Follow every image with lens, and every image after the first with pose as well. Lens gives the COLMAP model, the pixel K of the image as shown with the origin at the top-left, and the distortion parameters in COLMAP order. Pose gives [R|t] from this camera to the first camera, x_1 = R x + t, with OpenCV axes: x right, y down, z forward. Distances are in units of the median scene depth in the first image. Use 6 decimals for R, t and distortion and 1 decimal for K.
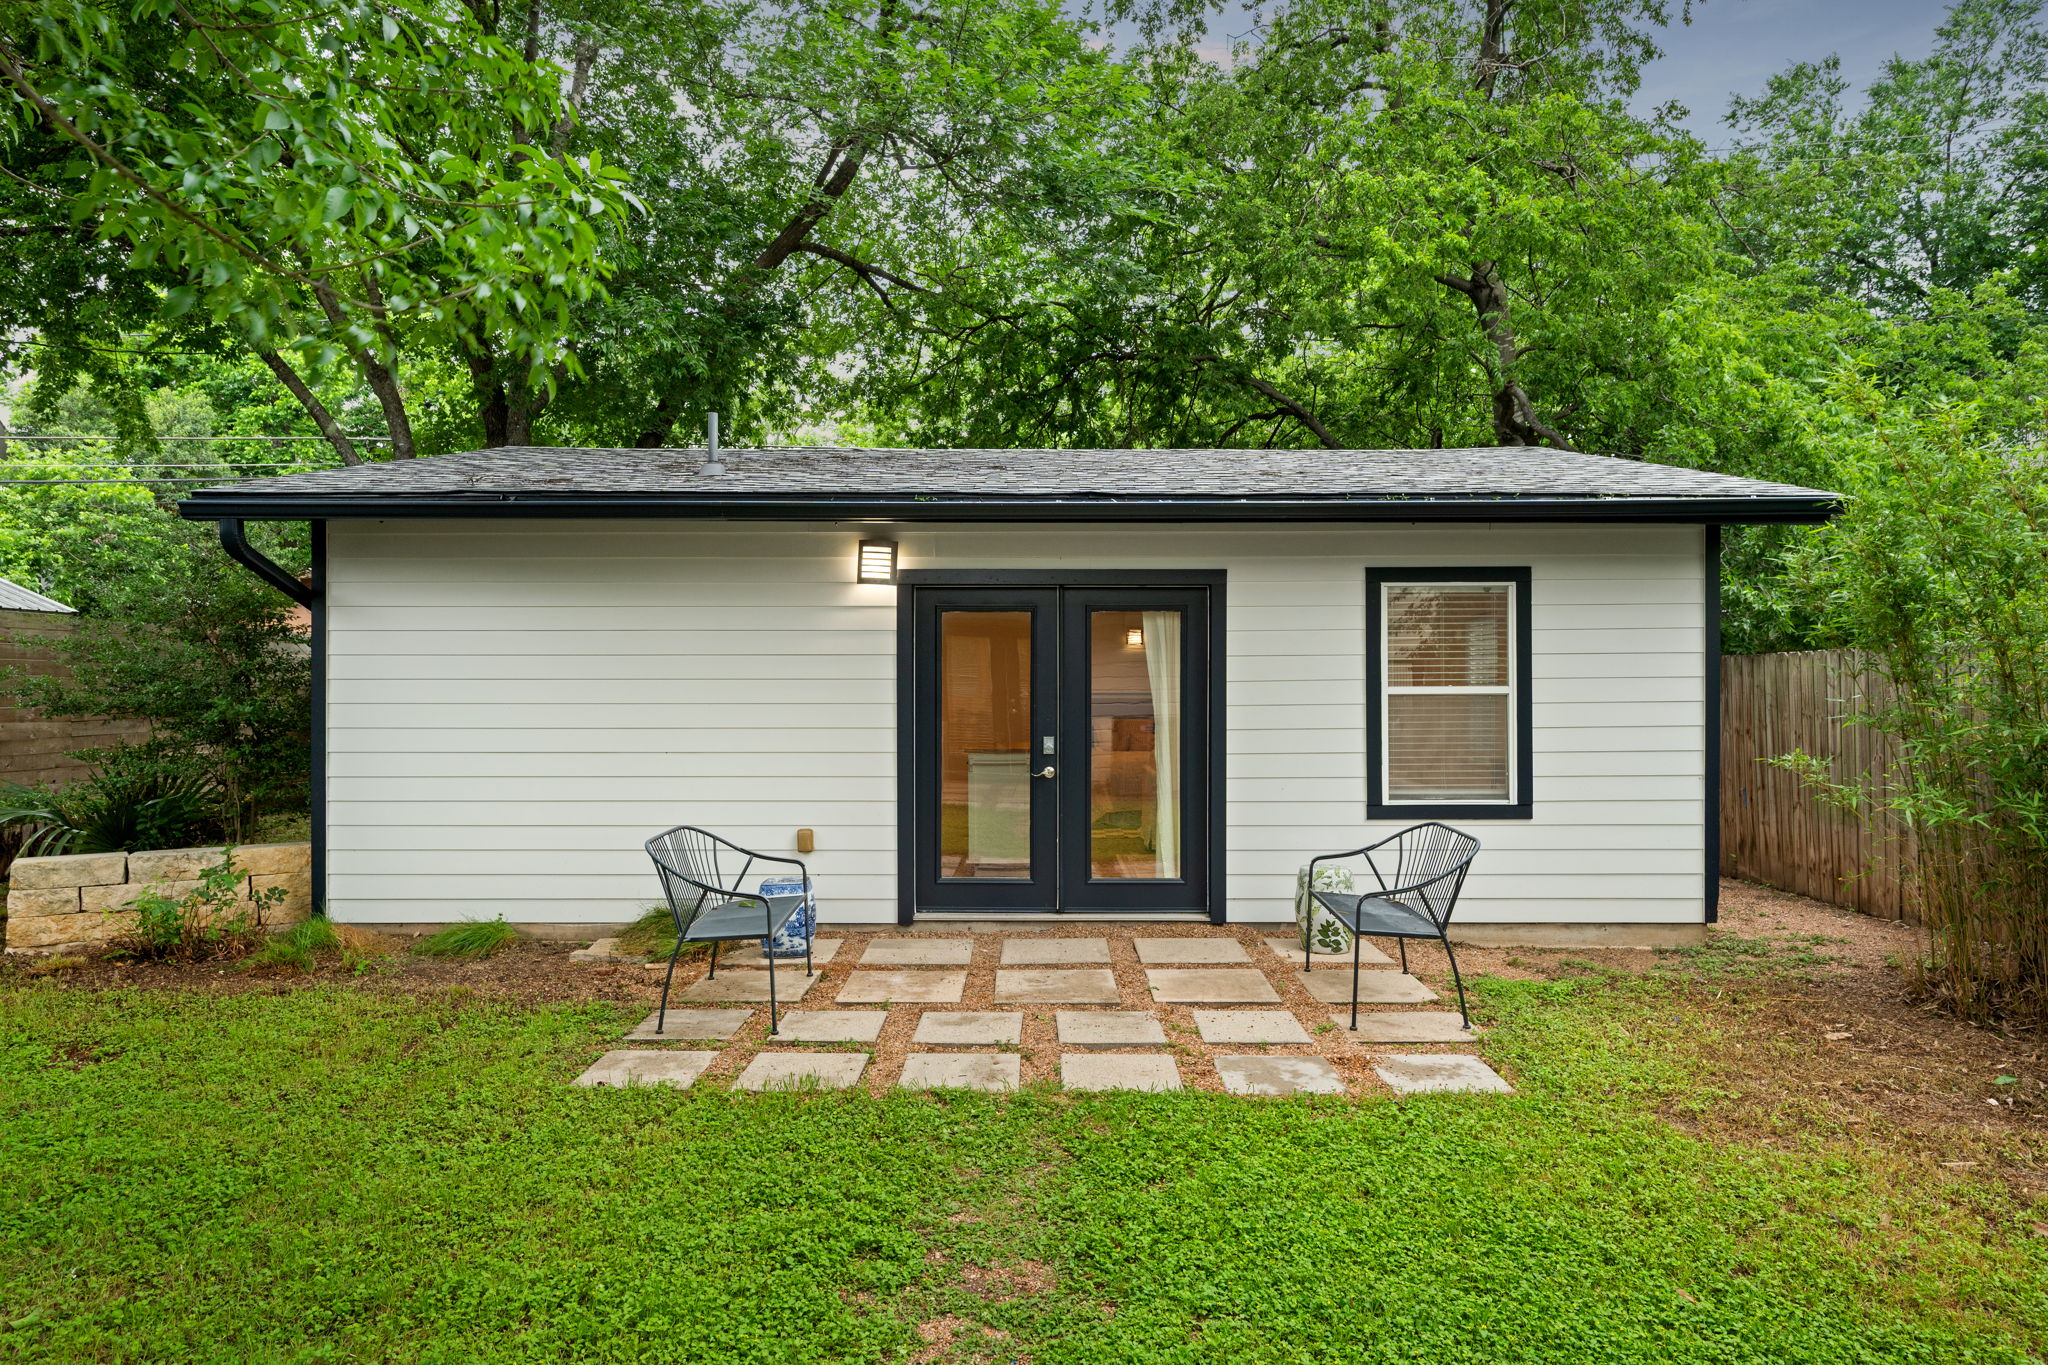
lens RADIAL K [[1206.7, 0, 1024.0], [0, 1206.7, 682.5], [0, 0, 1]] dist [0.001597, 0.000409]
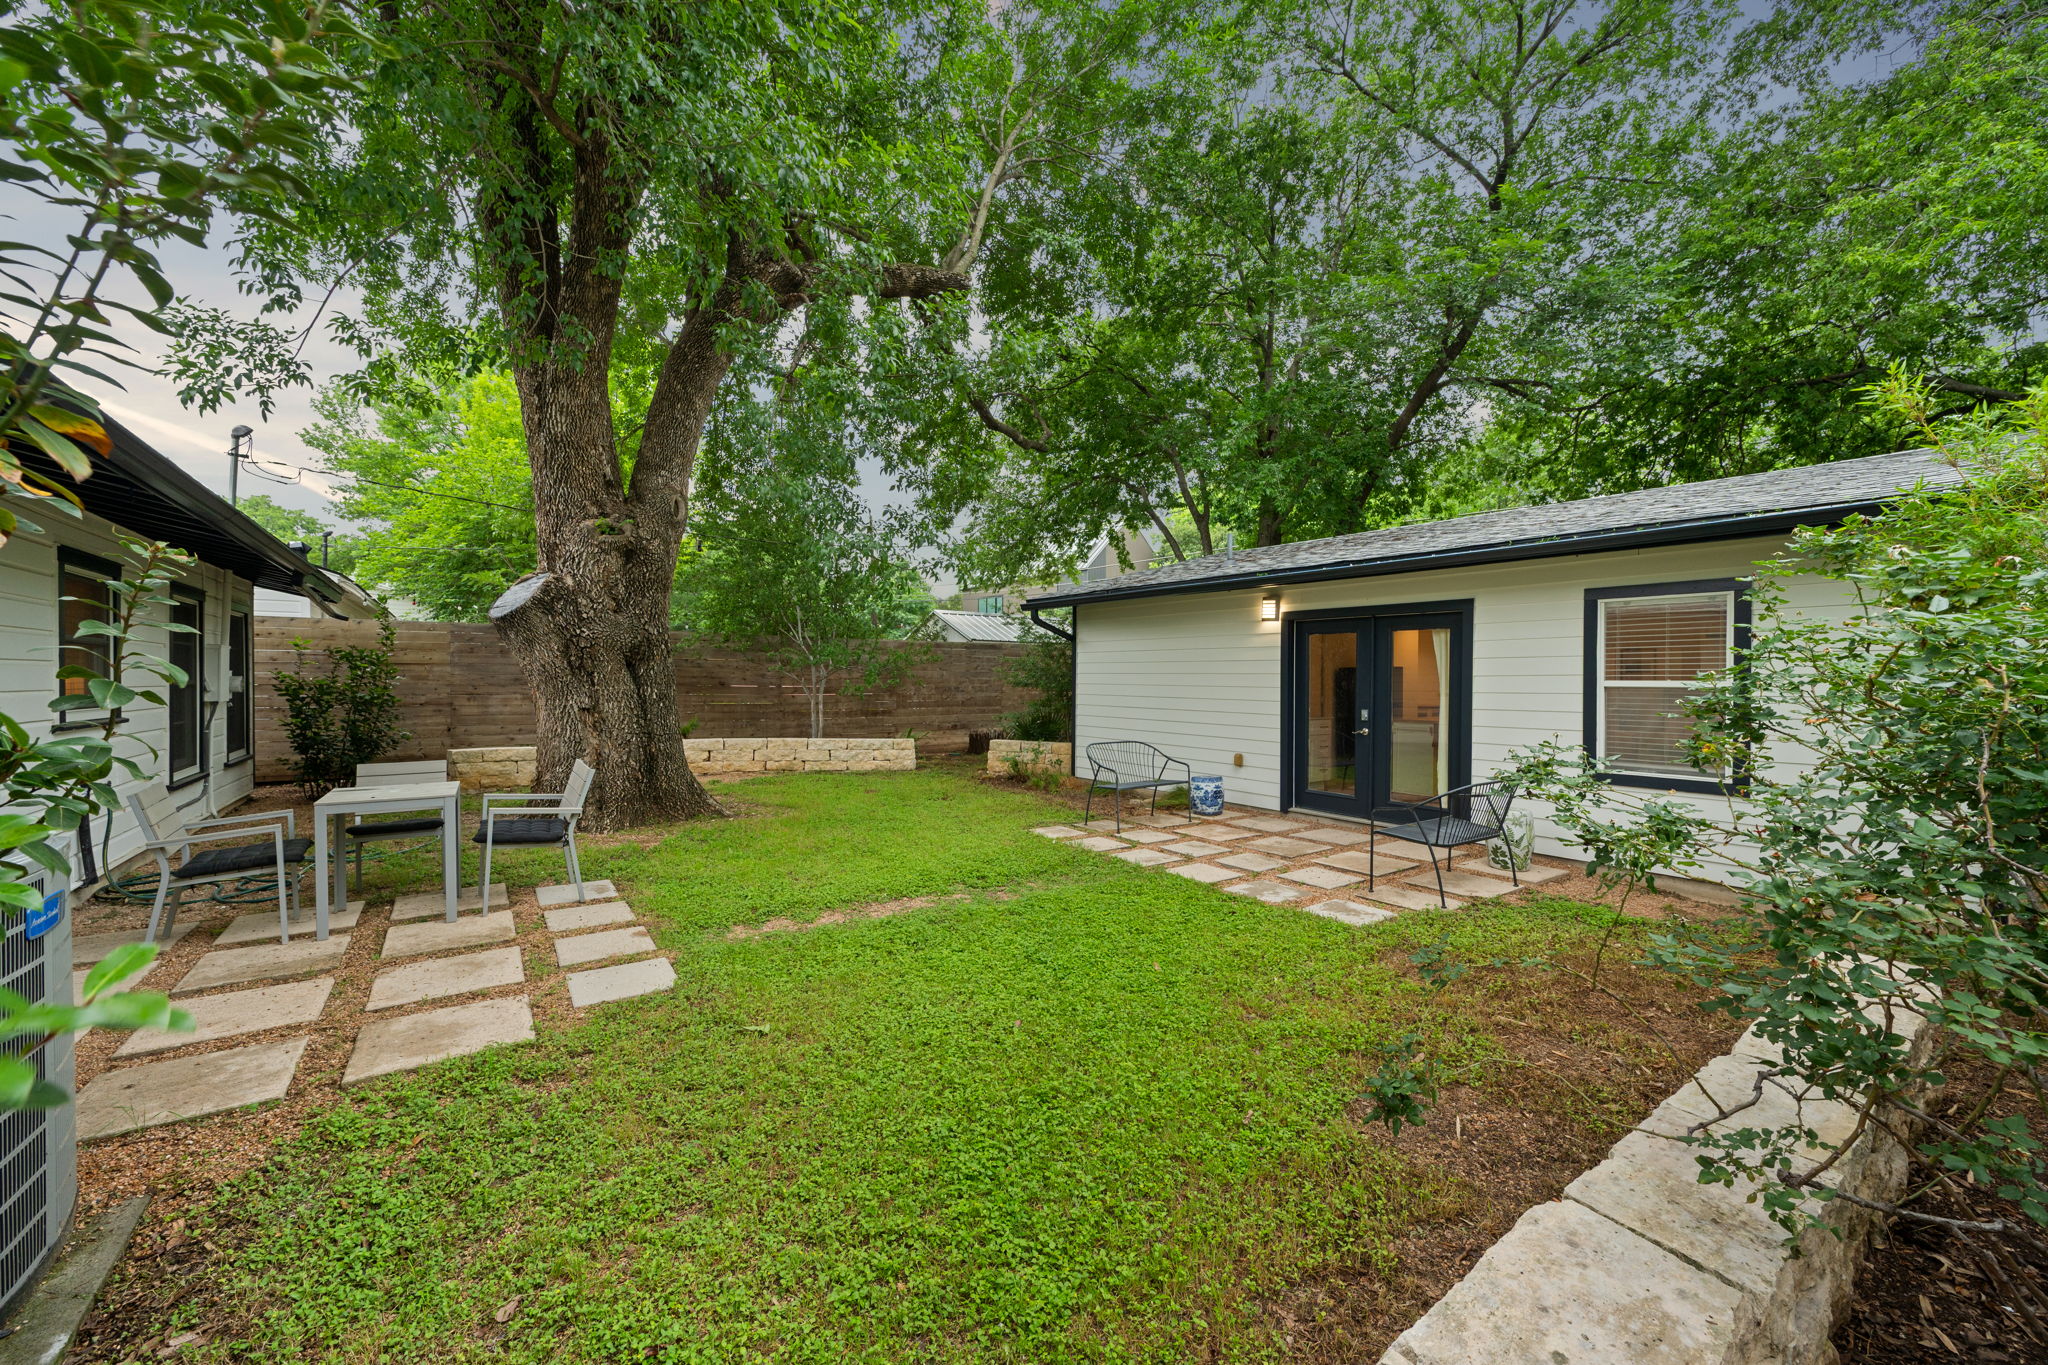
lens RADIAL K [[802.8, 0, 1024.0], [0, 802.8, 682.5], [0, 0, 1]] dist [0.000343, 0.000073]
pose [[0.586811, 0.010380, -0.809657, 0.631439], [-0.005903, 0.999946, 0.008541, 0.002186], [0.809702, -0.000232, 0.586841, -0.000536]]
